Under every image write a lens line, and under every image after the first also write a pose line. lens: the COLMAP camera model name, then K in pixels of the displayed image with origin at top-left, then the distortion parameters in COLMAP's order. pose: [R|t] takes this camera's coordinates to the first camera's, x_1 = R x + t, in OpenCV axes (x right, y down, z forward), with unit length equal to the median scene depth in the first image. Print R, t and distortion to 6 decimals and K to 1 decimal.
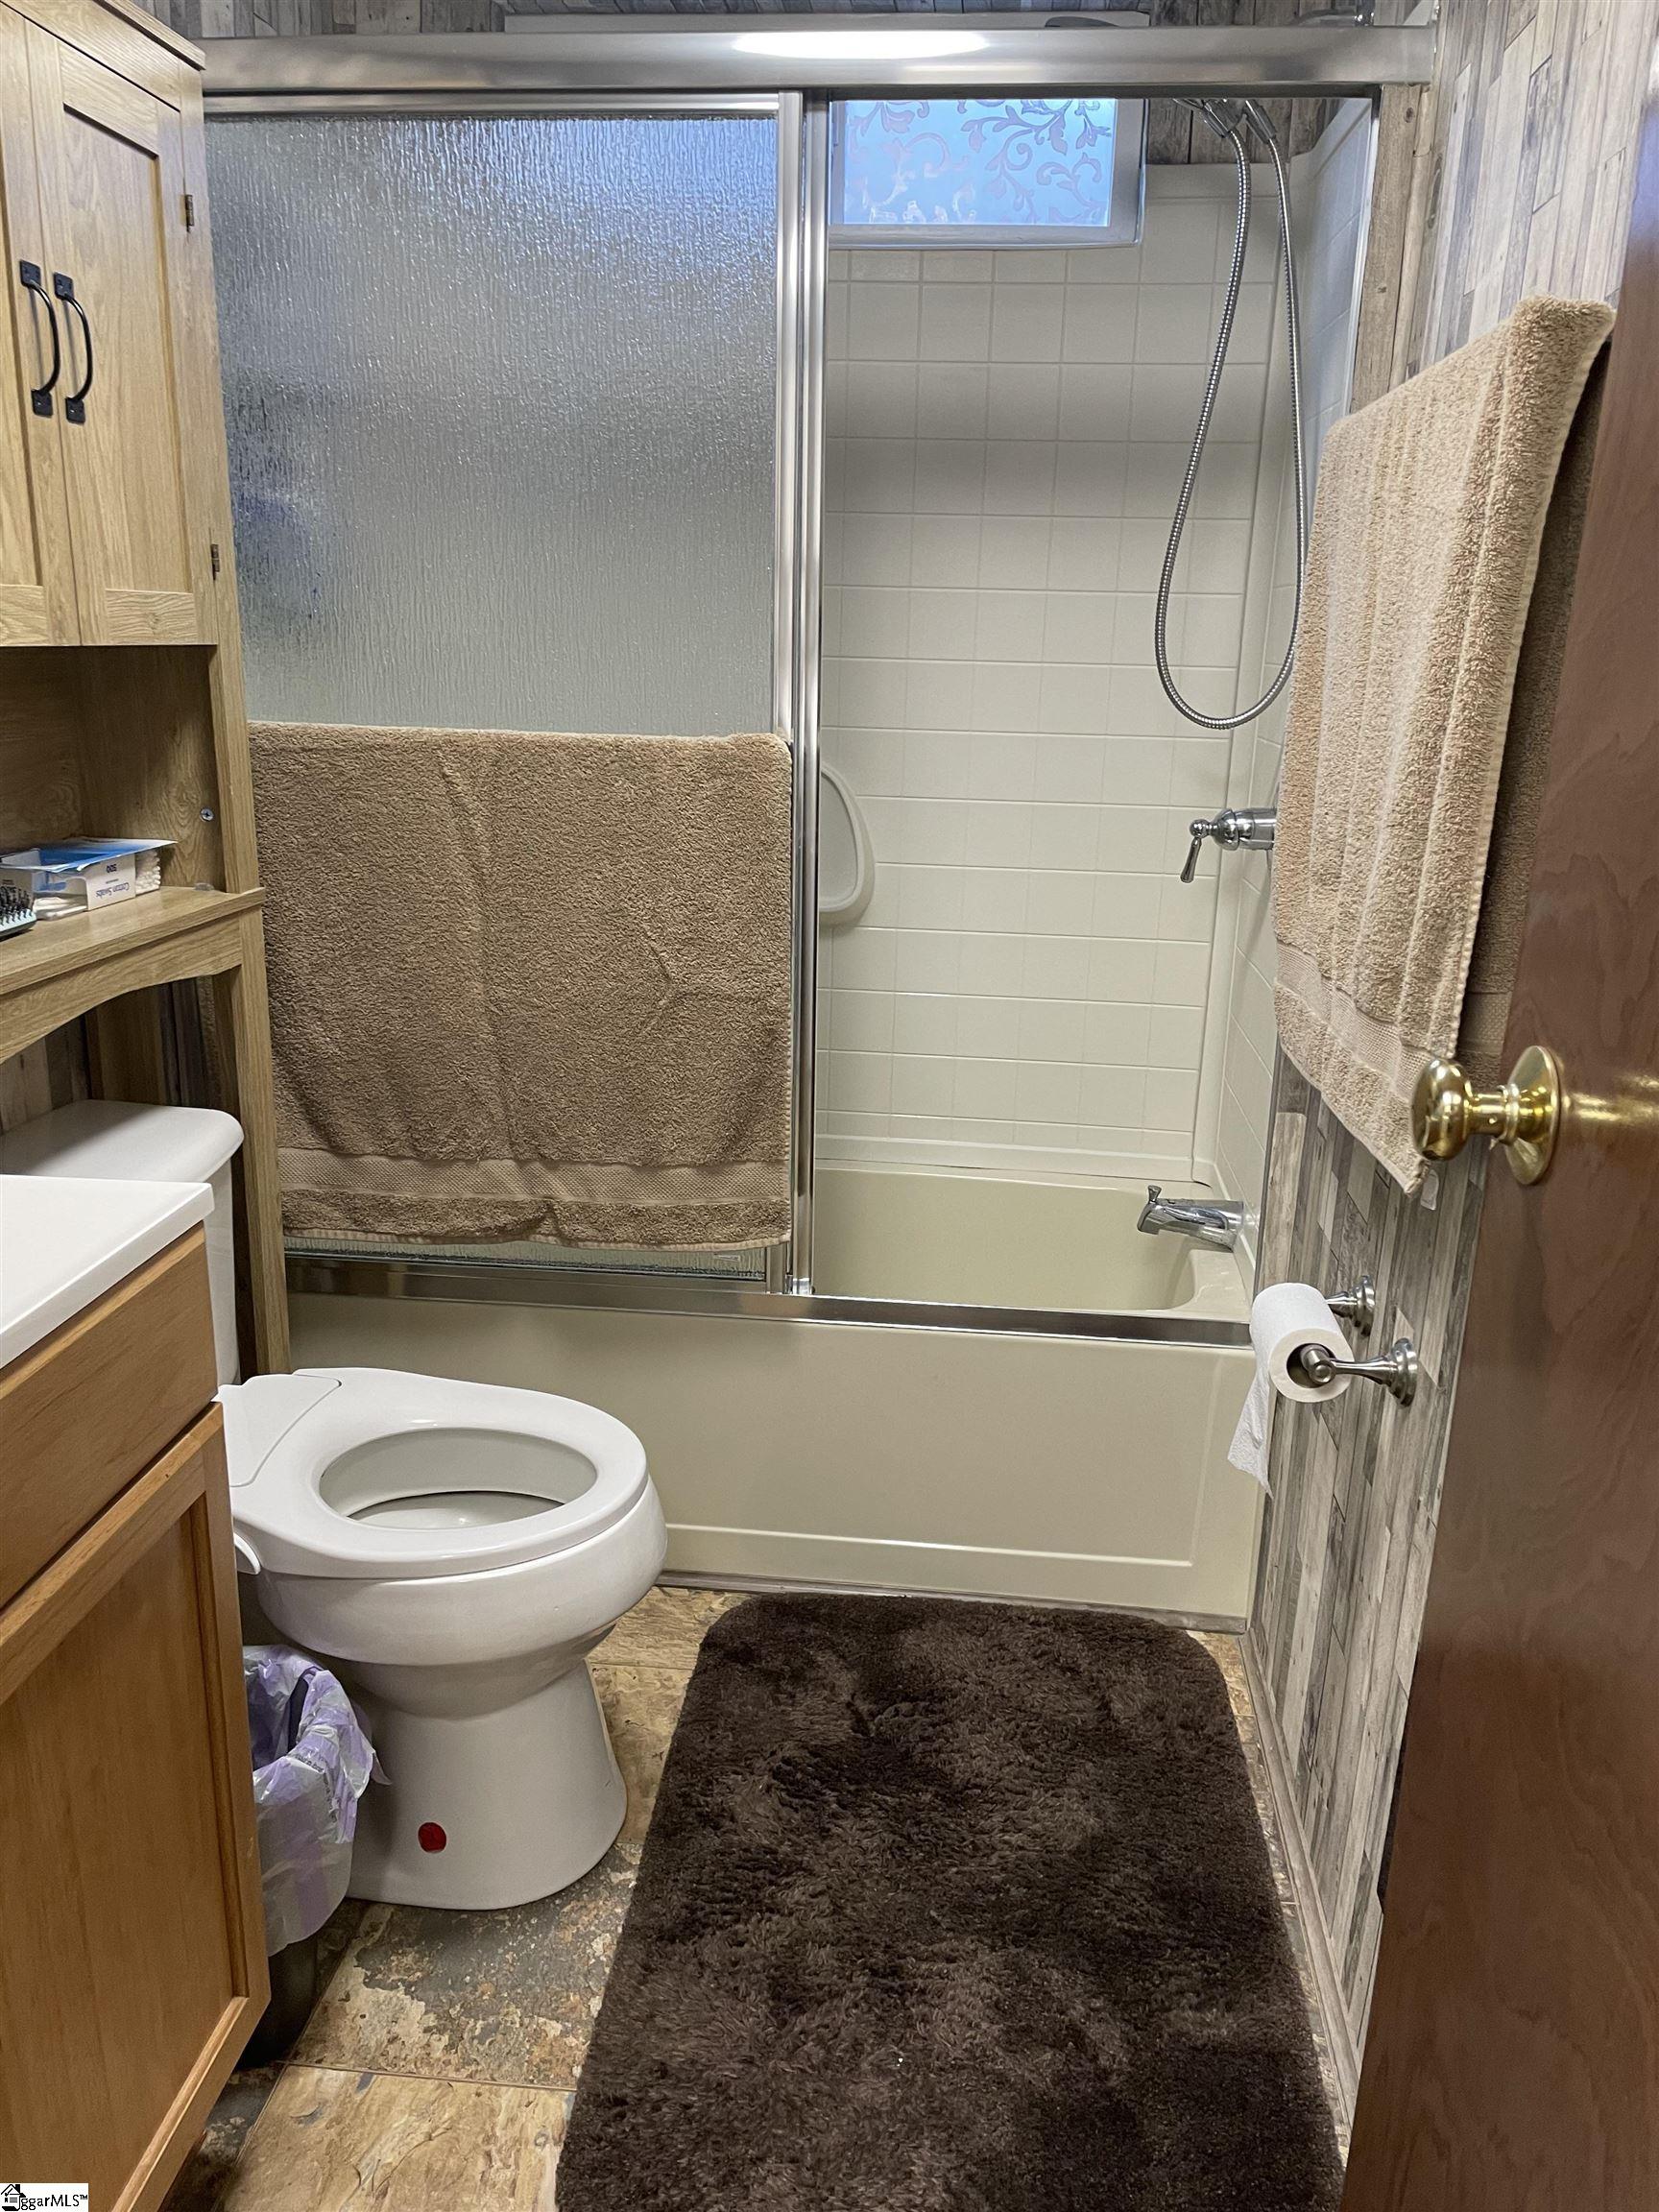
lens RADIAL K [[1693.2, 0, 820.2], [0, 1693.2, 1112.1], [0, 0, 1]] dist [0.095265, -0.128323]
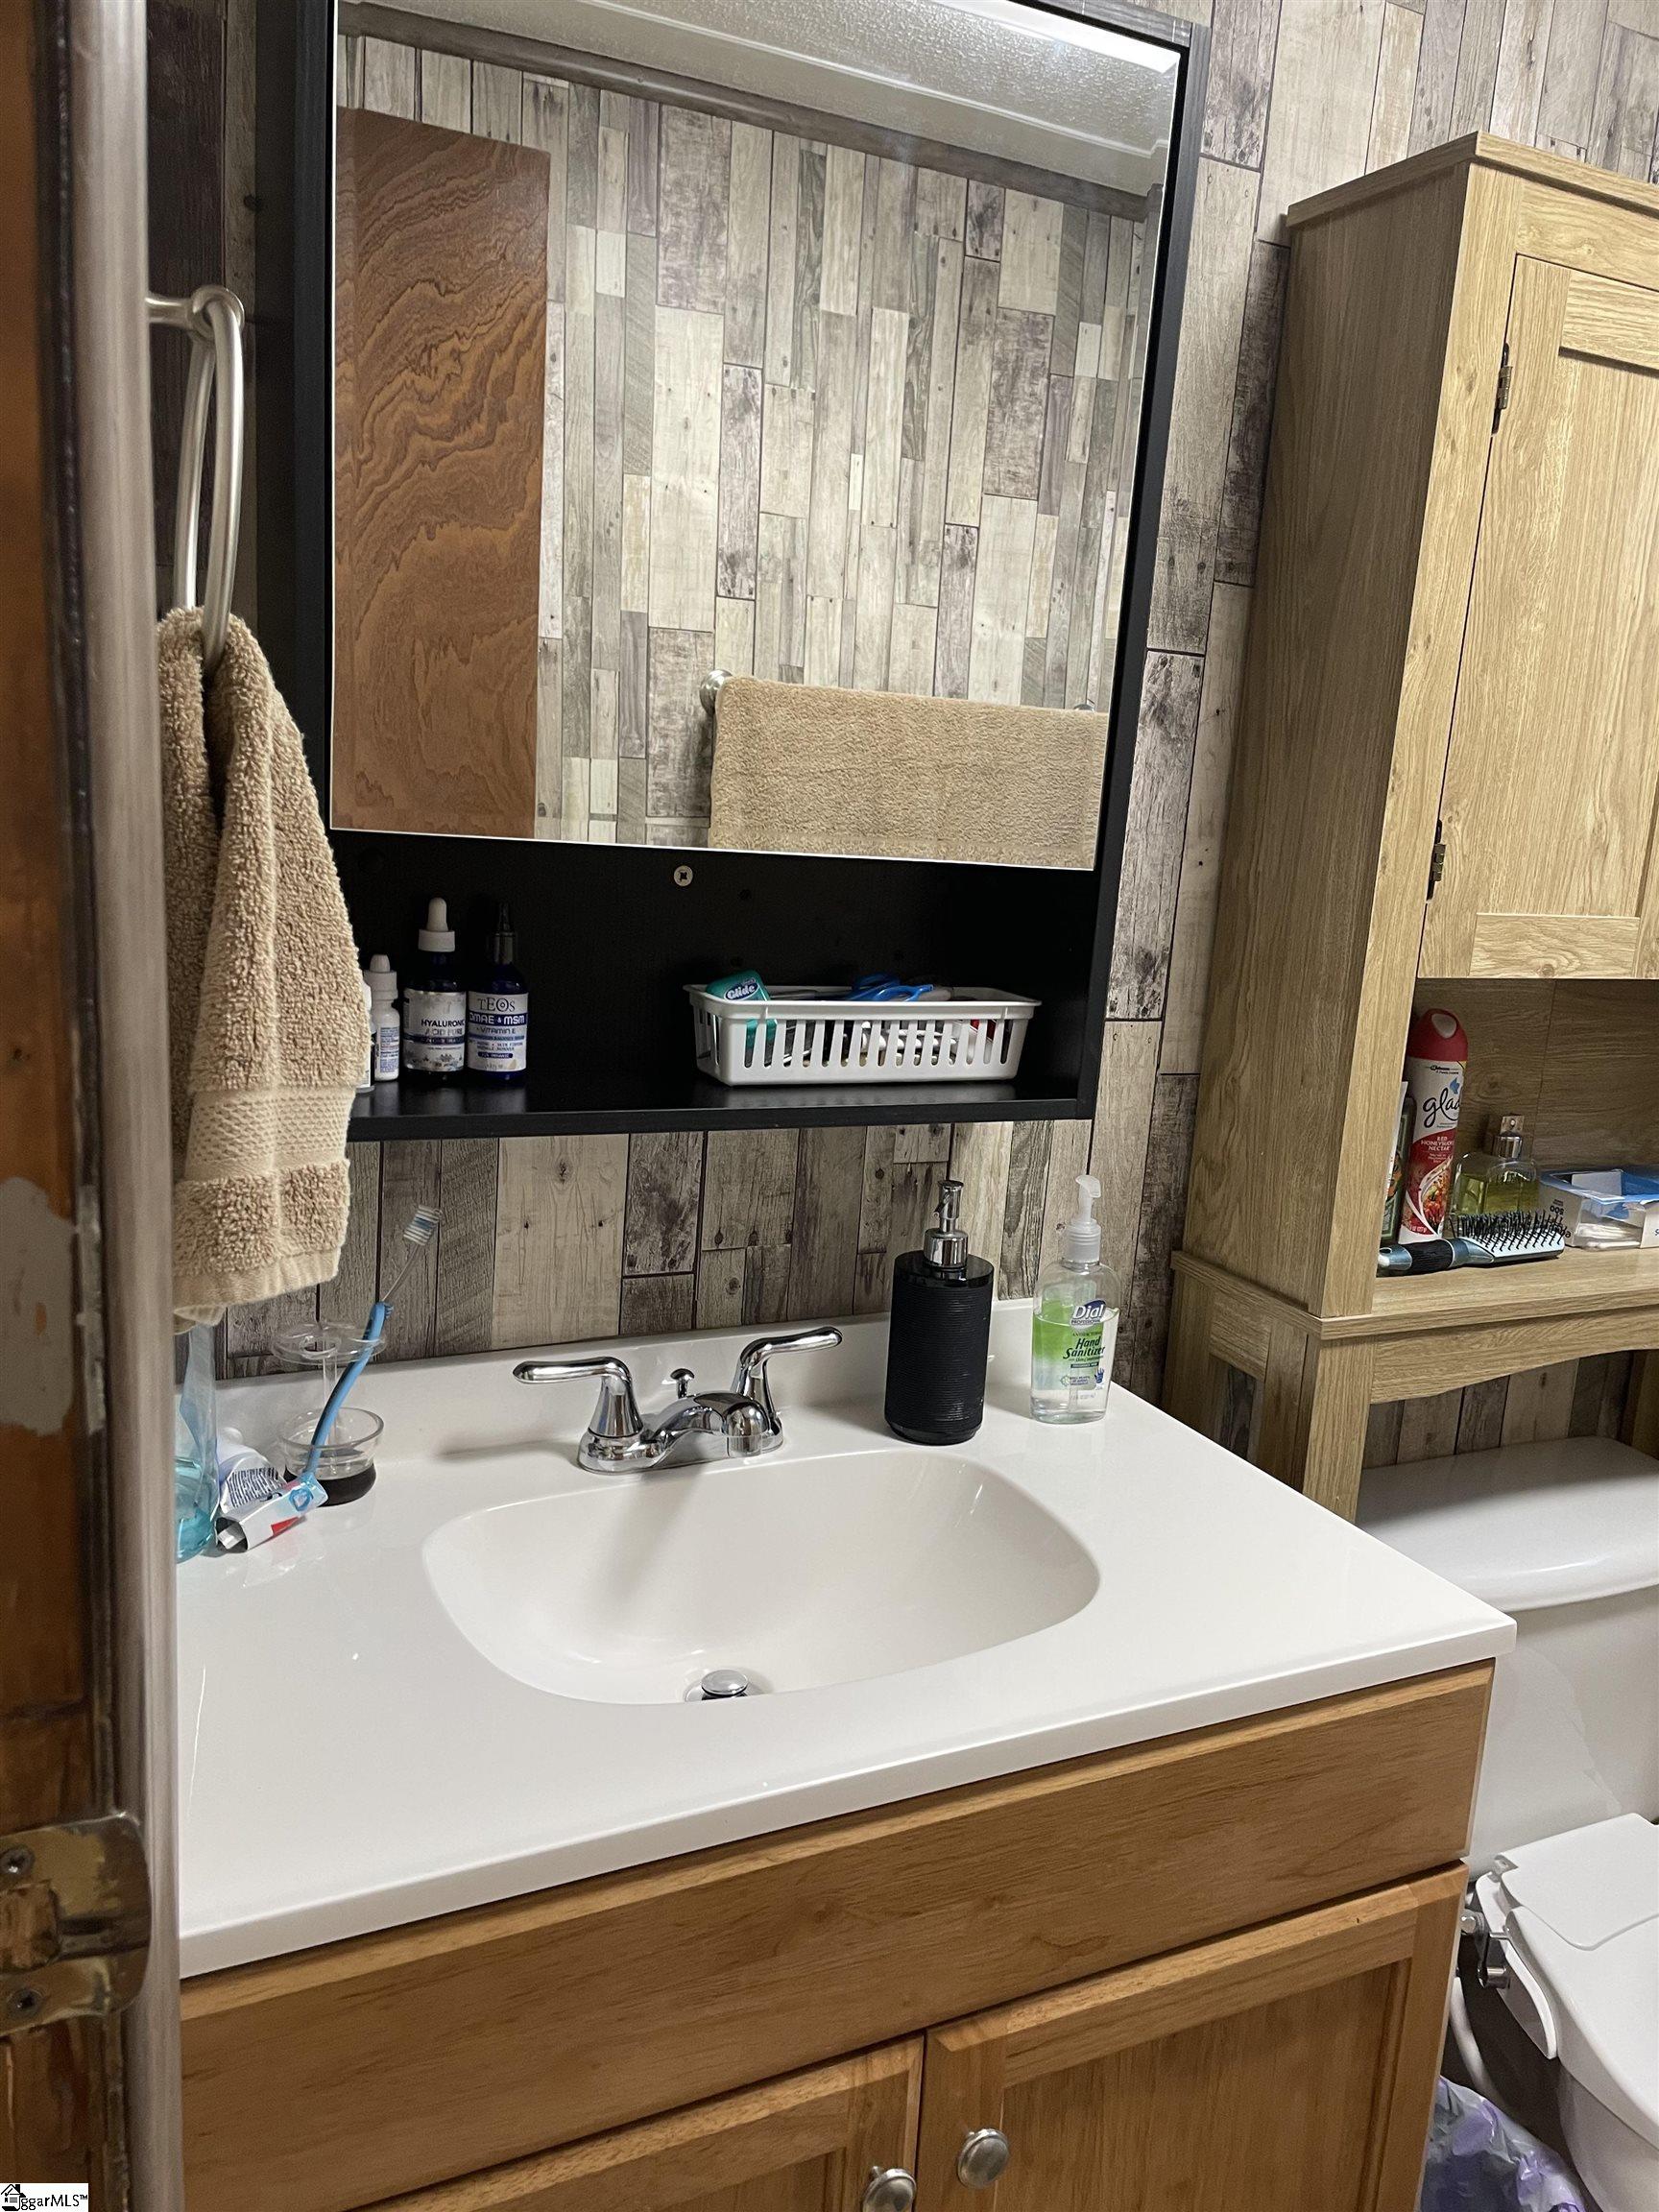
lens RADIAL K [[1693.2, 0, 820.2], [0, 1693.2, 1112.1], [0, 0, 1]] dist [0.095265, -0.128323]
pose [[0.530309, 0.178170, -0.828871, 0.104235], [-0.282498, 0.958932, 0.025387, -0.102711], [0.799354, 0.220692, 0.558863, 0.146902]]
